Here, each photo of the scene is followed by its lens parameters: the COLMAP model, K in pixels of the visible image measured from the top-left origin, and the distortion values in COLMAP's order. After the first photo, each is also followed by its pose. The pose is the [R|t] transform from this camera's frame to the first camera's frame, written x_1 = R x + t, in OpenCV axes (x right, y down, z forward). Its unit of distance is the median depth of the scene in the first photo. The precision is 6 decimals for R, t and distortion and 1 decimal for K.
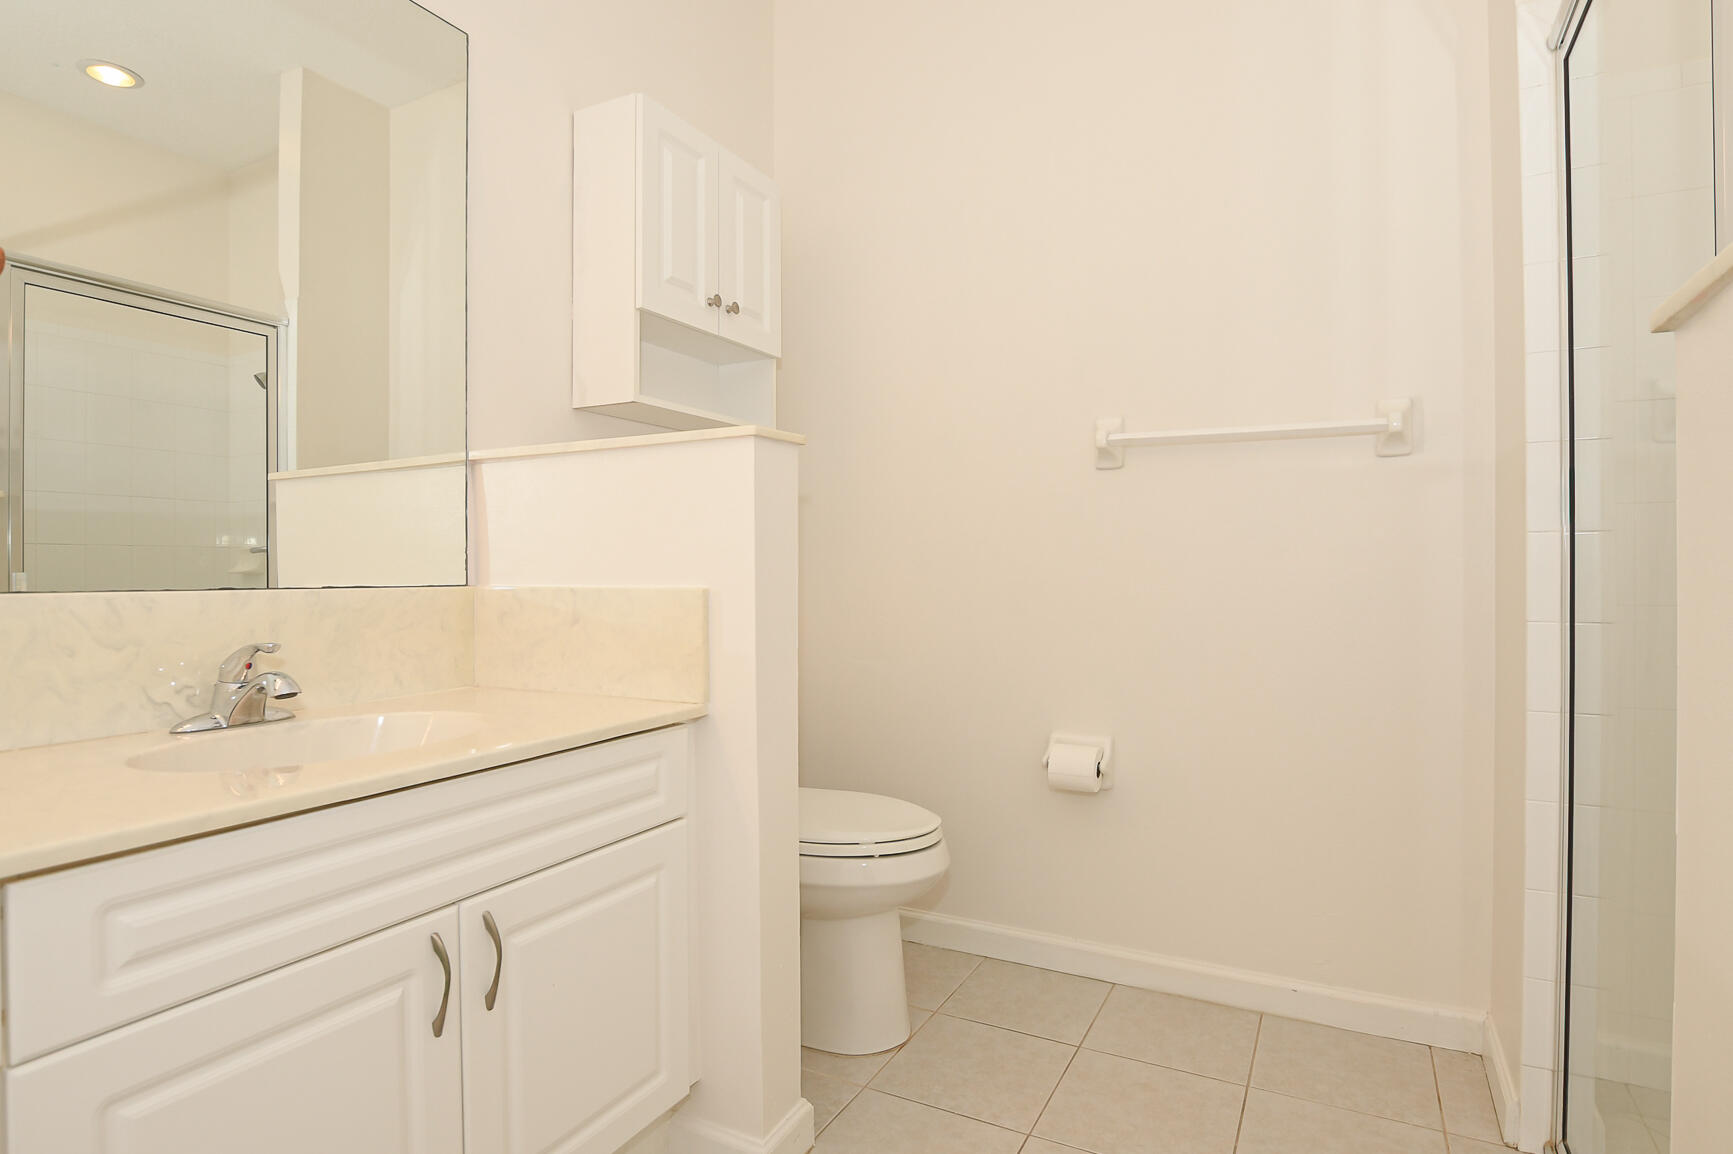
lens RADIAL K [[858.9, 0, 866.5], [0, 858.9, 577.0], [0, 0, 1]] dist [-0.015593, 0.009365]
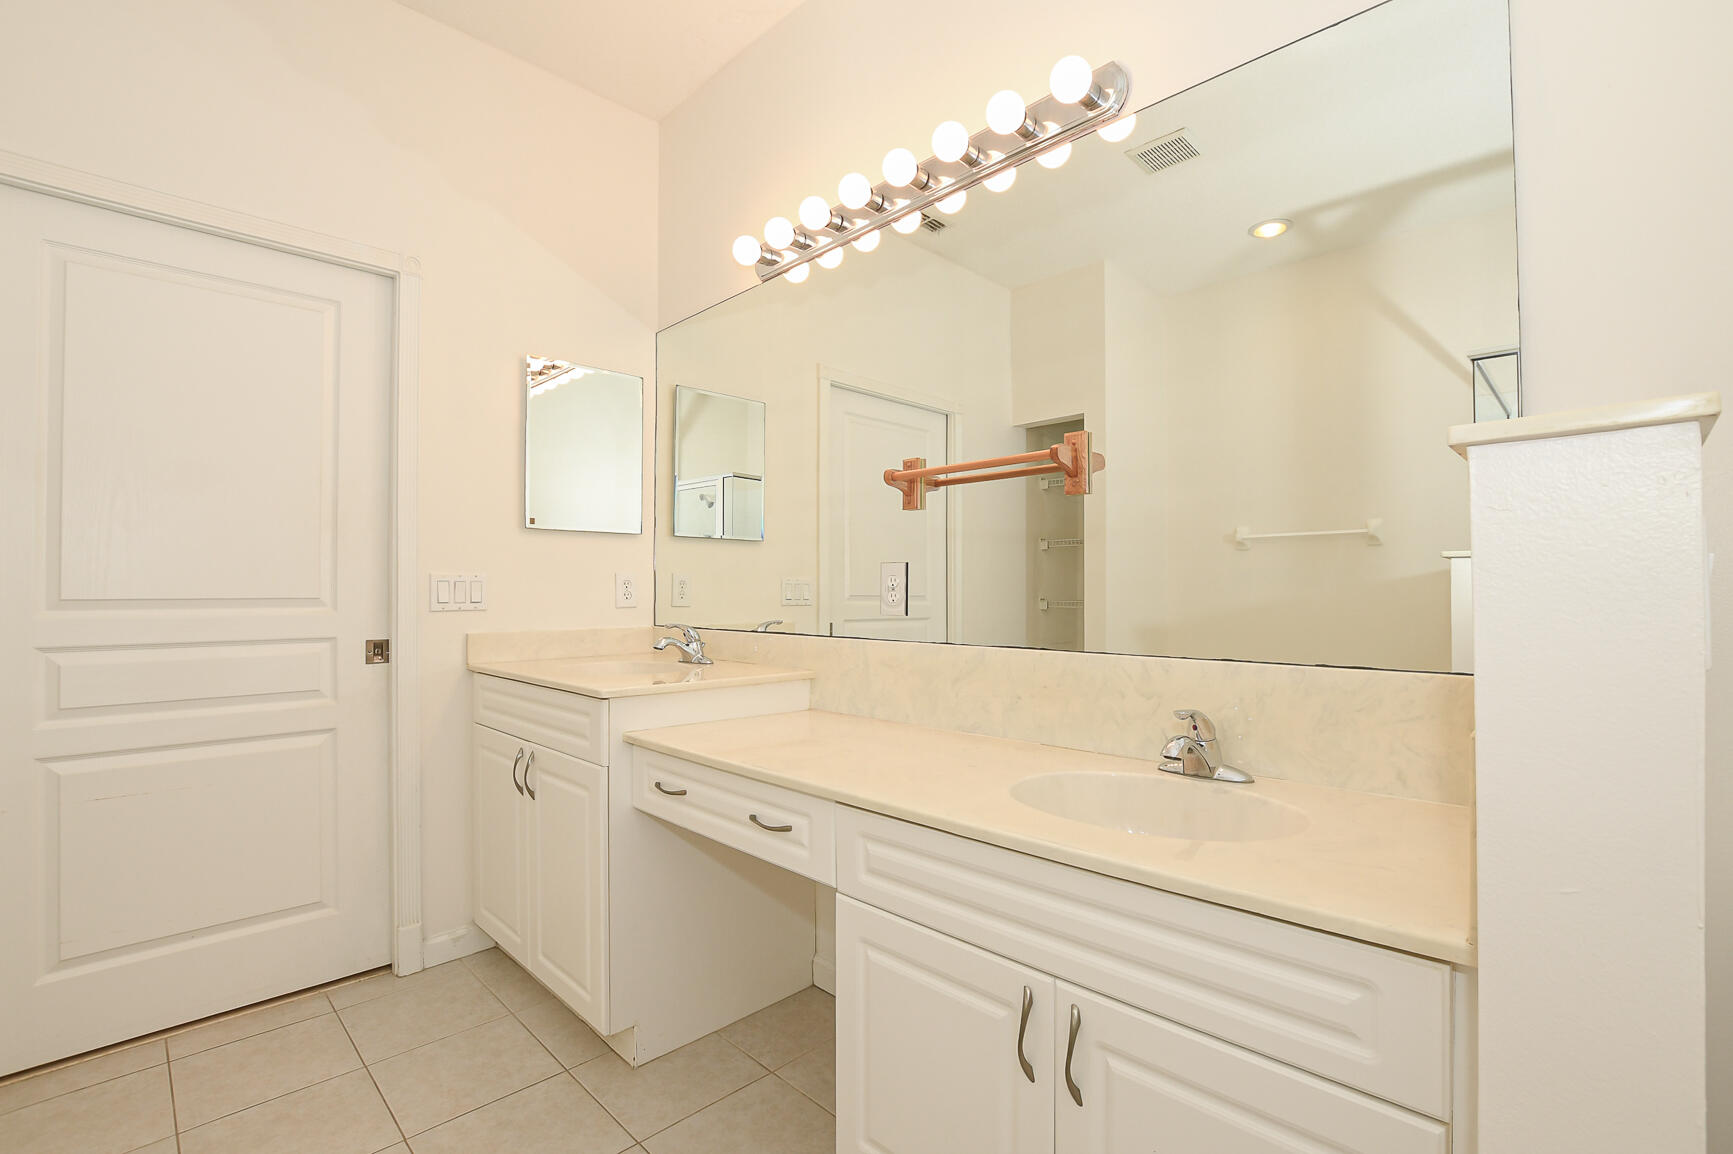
lens RADIAL K [[779.4, 0, 866.5], [0, 779.4, 577.0], [0, 0, 1]] dist [-0.023893, 0.001220]
pose [[-0.274415, -0.007460, -0.961582, 0.303289], [0.000787, 0.999968, -0.007982, -0.067060], [0.961611, -0.002947, -0.274401, 0.593644]]
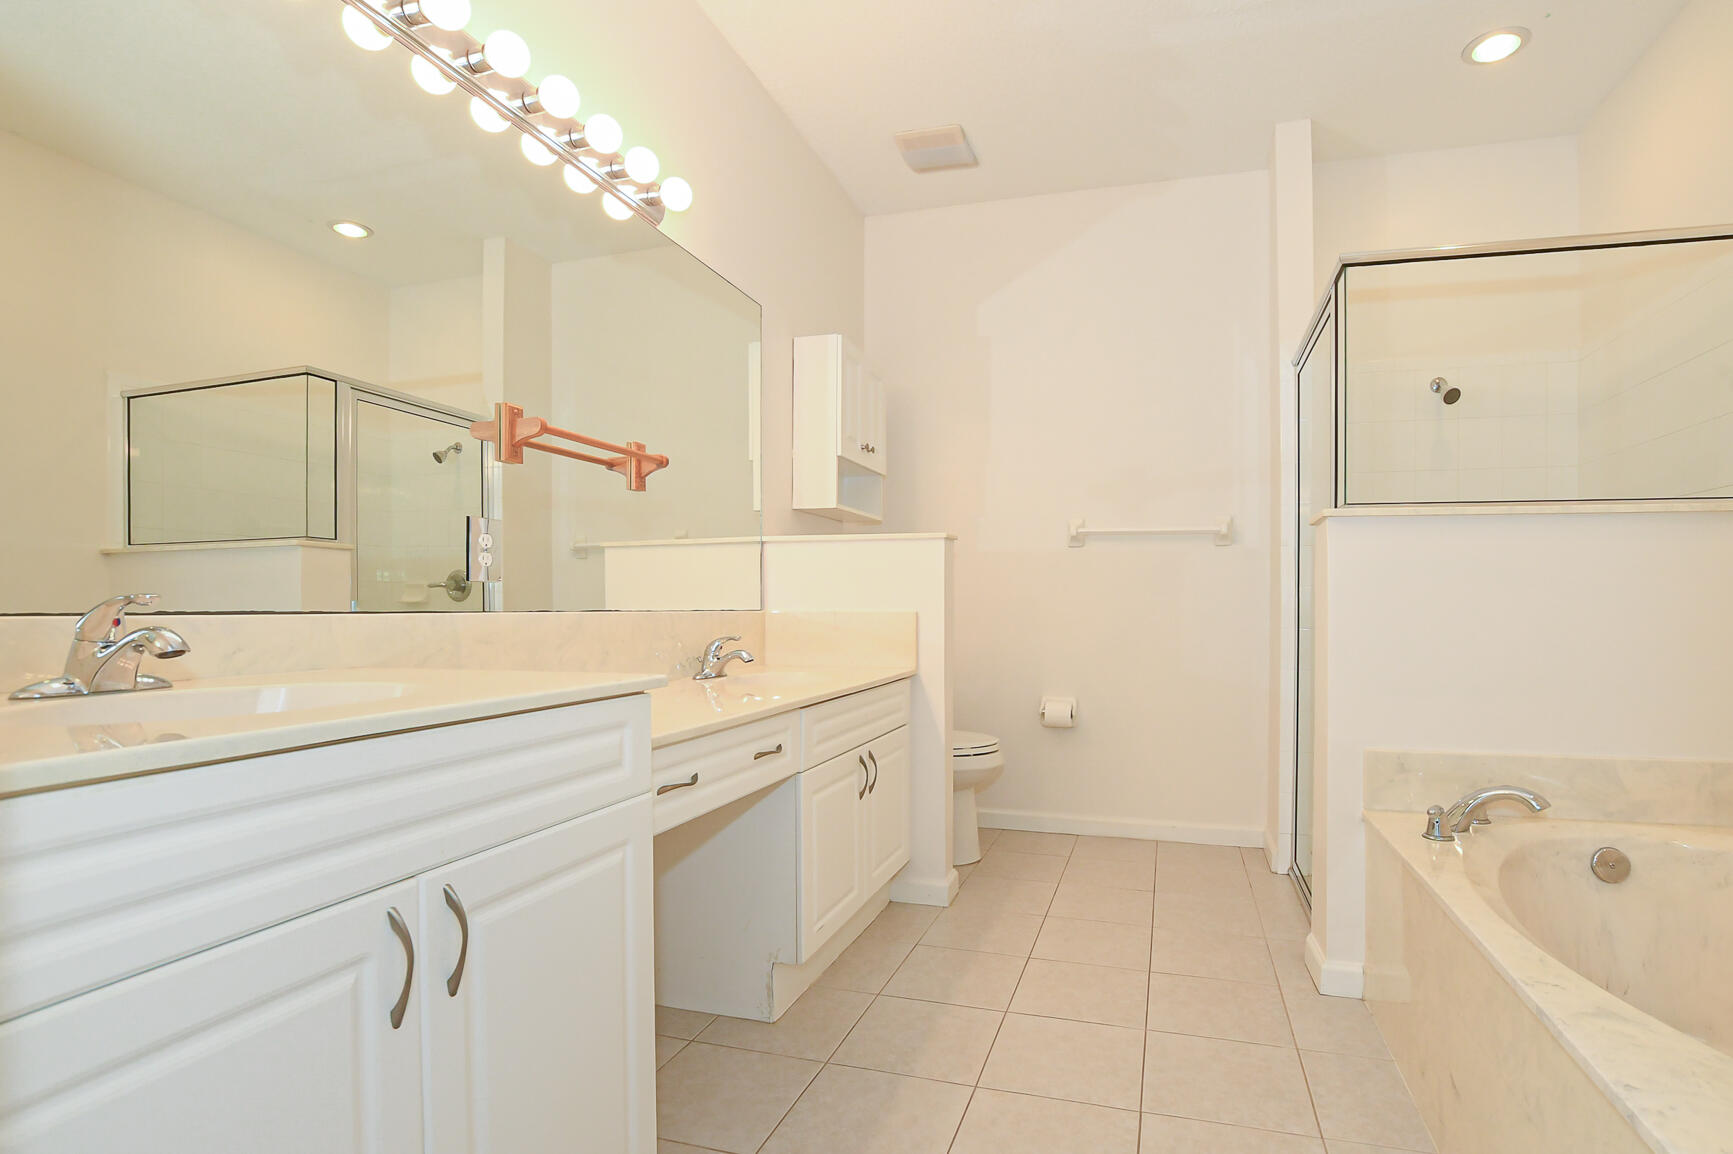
lens RADIAL K [[779.4, 0, 866.5], [0, 779.4, 577.0], [0, 0, 1]] dist [-0.023893, 0.001220]
pose [[0.989088, 0.019253, 0.146065, -0.441815], [-0.014601, 0.999354, -0.032849, -0.004885], [-0.146603, 0.030358, 0.988729, -0.621563]]
